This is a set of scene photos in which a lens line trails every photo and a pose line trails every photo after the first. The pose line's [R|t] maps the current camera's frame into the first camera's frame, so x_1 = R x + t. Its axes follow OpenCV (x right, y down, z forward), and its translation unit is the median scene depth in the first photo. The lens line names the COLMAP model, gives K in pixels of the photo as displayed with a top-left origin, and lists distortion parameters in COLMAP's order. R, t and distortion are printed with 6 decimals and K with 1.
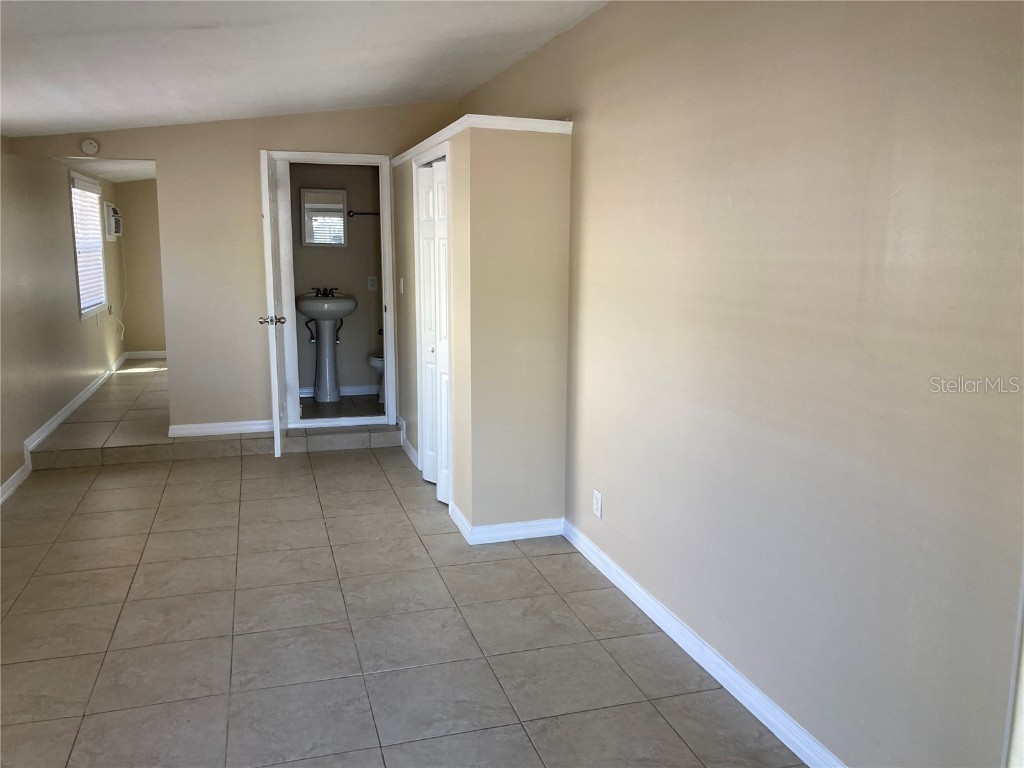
lens RADIAL K [[847.7, 0, 512.0], [0, 847.7, 384.0], [0, 0, 1]] dist [0.010467, 0.005901]
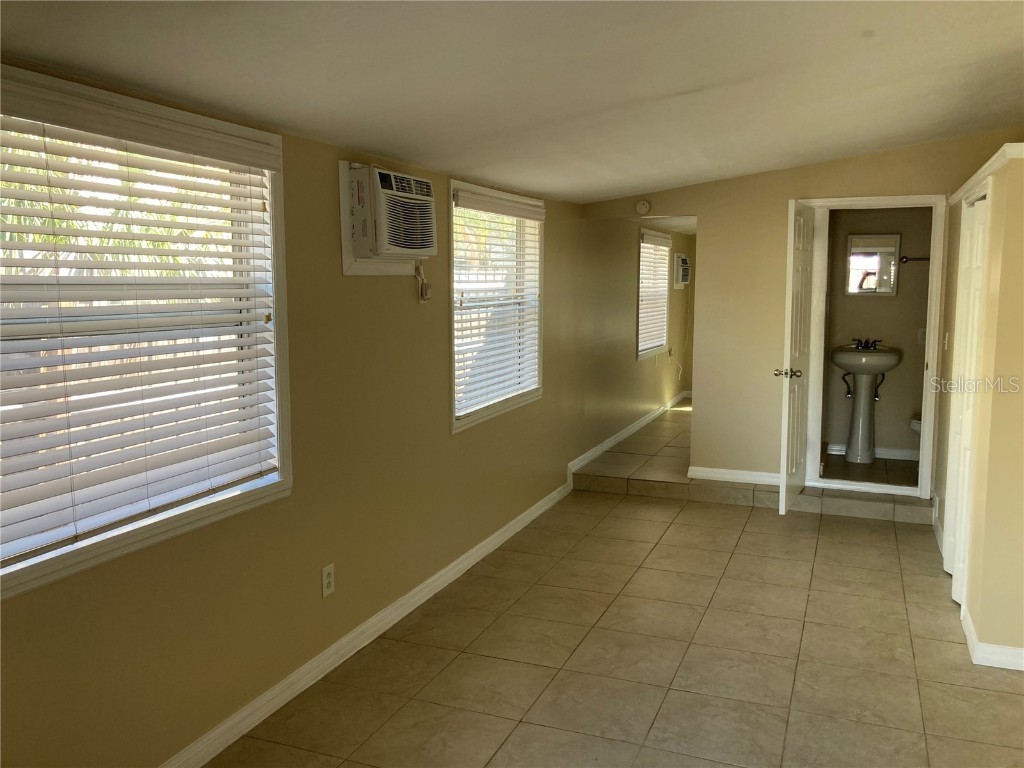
lens RADIAL K [[847.7, 0, 512.0], [0, 847.7, 384.0], [0, 0, 1]] dist [0.010467, 0.005901]
pose [[0.774519, 0.069260, -0.628747, 0.084357], [-0.099369, 0.994968, -0.012805, -0.018858], [0.624696, 0.072396, 0.777505, 0.051010]]
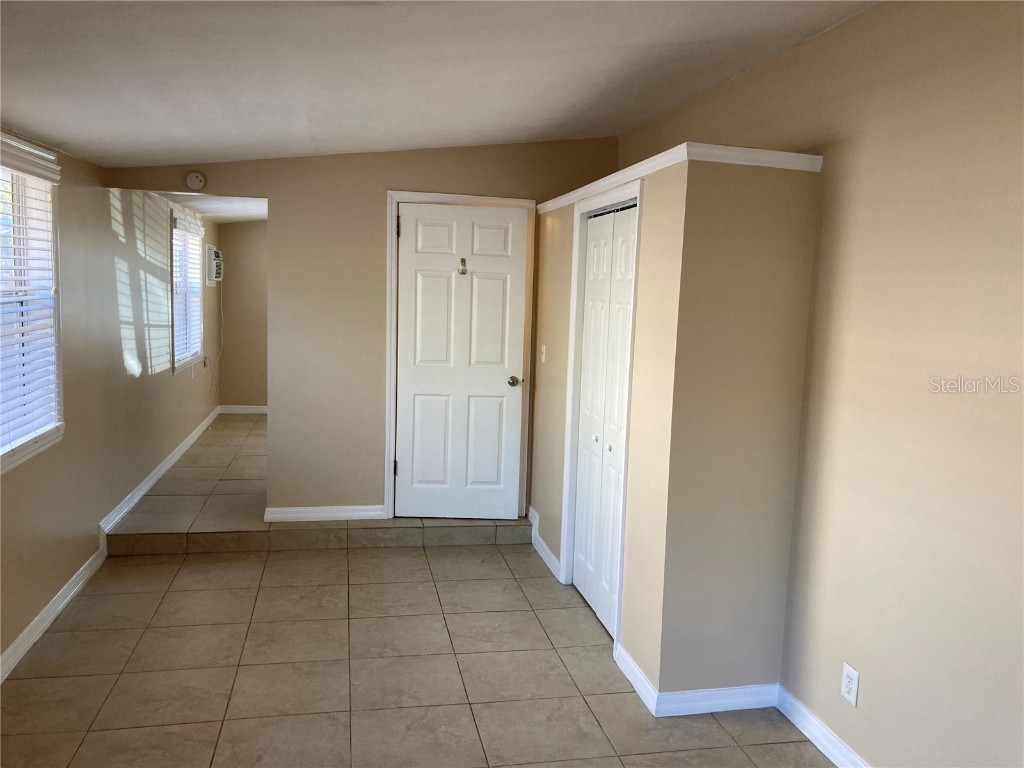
lens RADIAL K [[838.0, 0, 514.0], [0, 838.0, 401.3], [0, 0, 1]] dist [0.023617, -0.002670]
pose [[0.995474, 0.044058, -0.084203, -0.099963], [-0.047106, 0.998292, -0.034560, -0.044621], [0.082537, 0.038370, 0.995849, 0.199565]]
